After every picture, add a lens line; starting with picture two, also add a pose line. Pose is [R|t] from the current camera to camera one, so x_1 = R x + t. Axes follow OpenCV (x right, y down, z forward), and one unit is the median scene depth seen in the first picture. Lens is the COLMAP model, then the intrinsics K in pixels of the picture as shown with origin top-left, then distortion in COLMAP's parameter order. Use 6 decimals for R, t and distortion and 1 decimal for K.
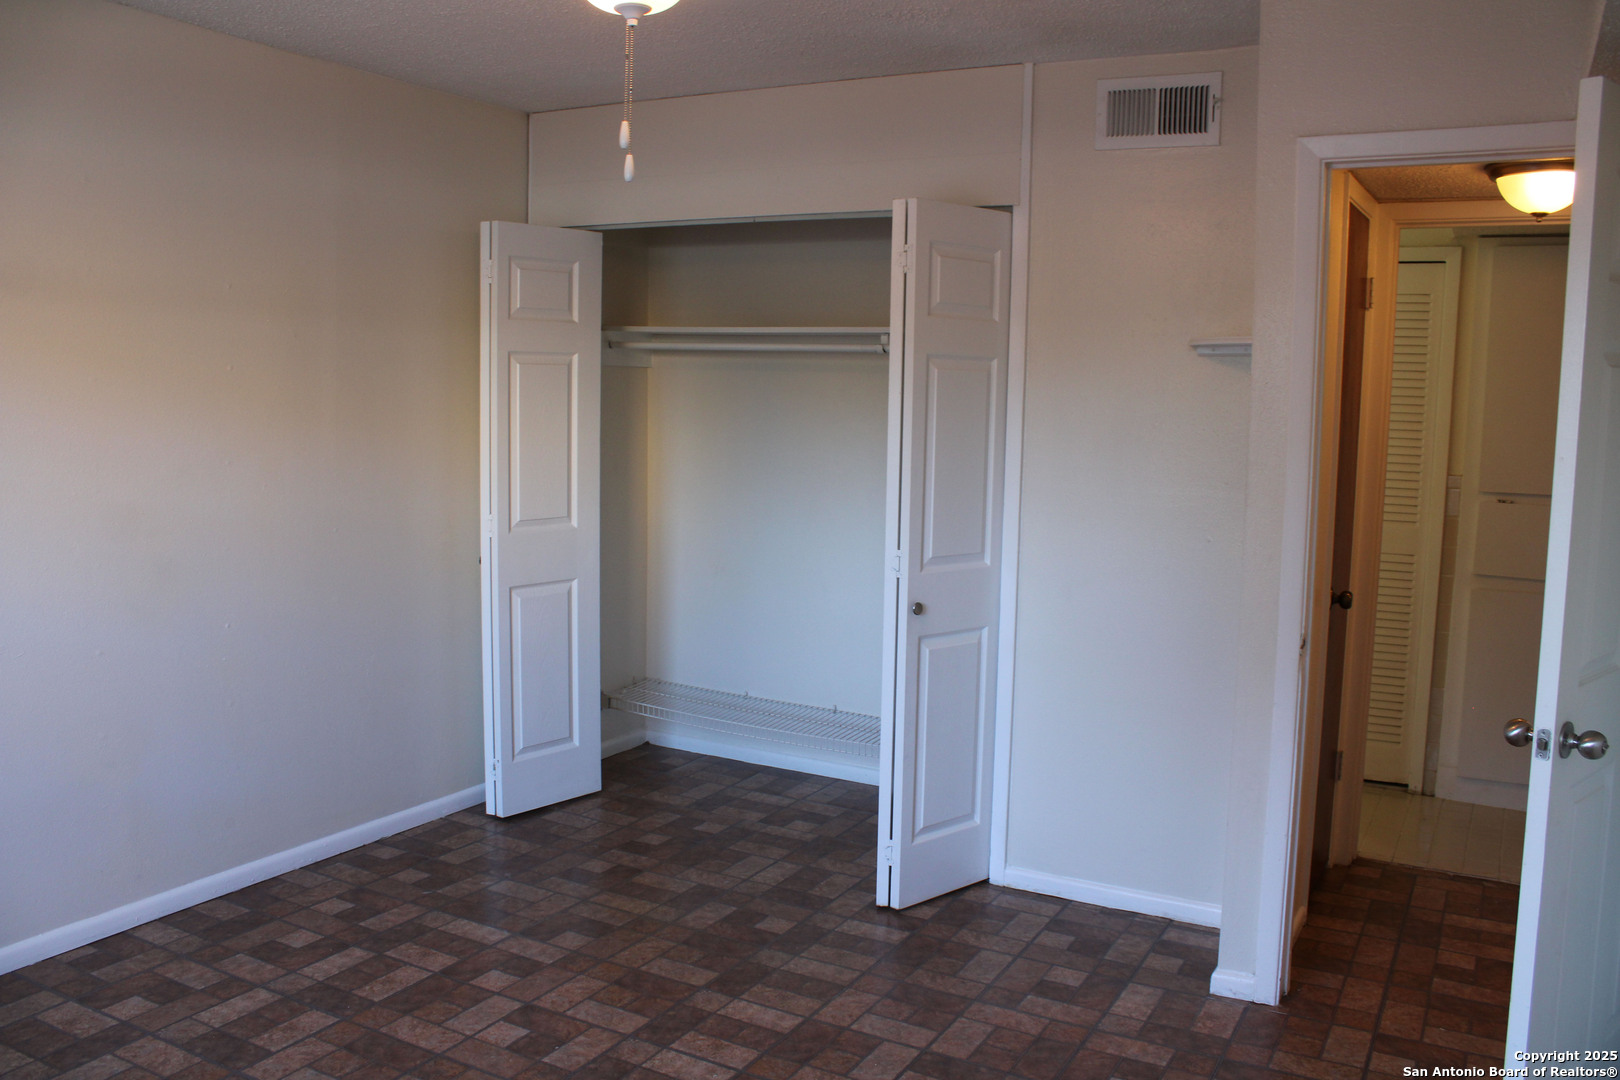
lens RADIAL K [[1336.1, 0, 810.0], [0, 1336.1, 540.0], [0, 0, 1]] dist [-0.168485, 0.148928]
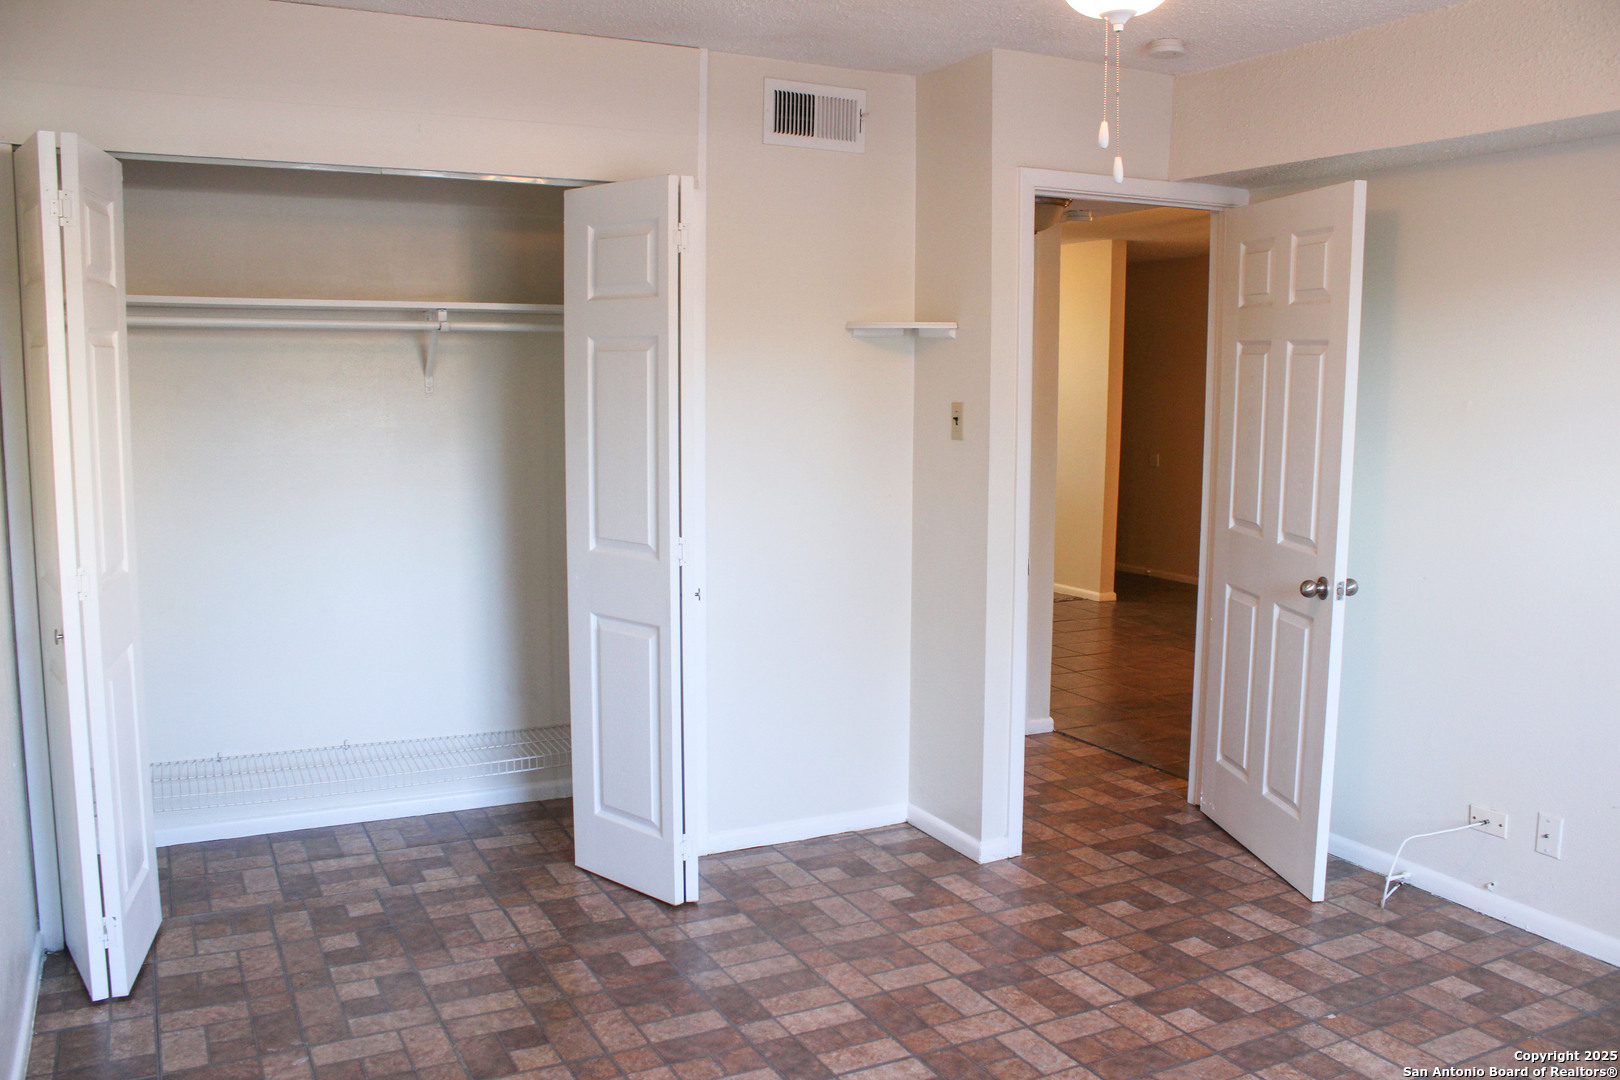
lens RADIAL K [[1336.1, 0, 810.0], [0, 1336.1, 540.0], [0, 0, 1]] dist [-0.168485, 0.148928]
pose [[0.560108, -0.119178, 0.819803, -0.696826], [0.095961, 0.992270, 0.078687, -0.060002], [-0.822843, 0.034596, 0.567214, 0.381420]]
